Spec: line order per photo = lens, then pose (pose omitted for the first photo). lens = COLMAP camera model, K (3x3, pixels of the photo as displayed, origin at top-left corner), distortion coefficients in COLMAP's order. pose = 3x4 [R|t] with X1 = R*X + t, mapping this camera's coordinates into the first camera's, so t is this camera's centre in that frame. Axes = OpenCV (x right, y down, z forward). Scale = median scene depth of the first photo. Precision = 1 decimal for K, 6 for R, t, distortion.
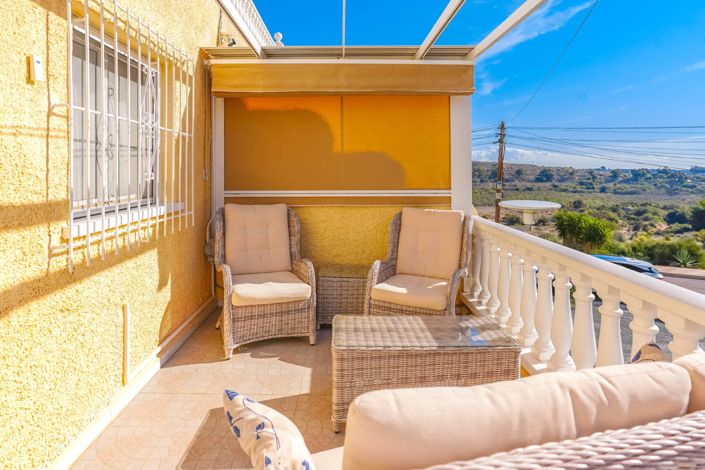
lens RADIAL K [[395.3, 0, 350.4], [0, 395.3, 198.9], [0, 0, 1]] dist [-0.067626, 0.047563]
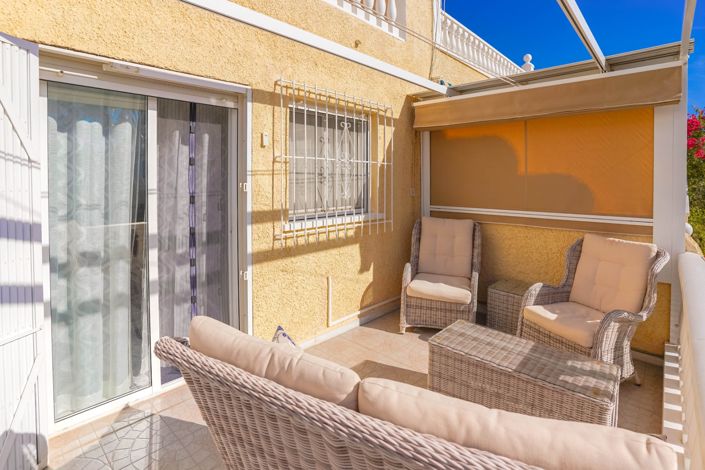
lens RADIAL K [[349.5, 0, 352.1], [0, 349.5, 221.8], [0, 0, 1]] dist [-0.044248, 0.000900]
pose [[0.723507, 0.081808, -0.685453, 0.335432], [-0.052738, 0.996602, 0.063277, -0.032751], [0.688300, -0.009632, 0.725362, 0.031760]]
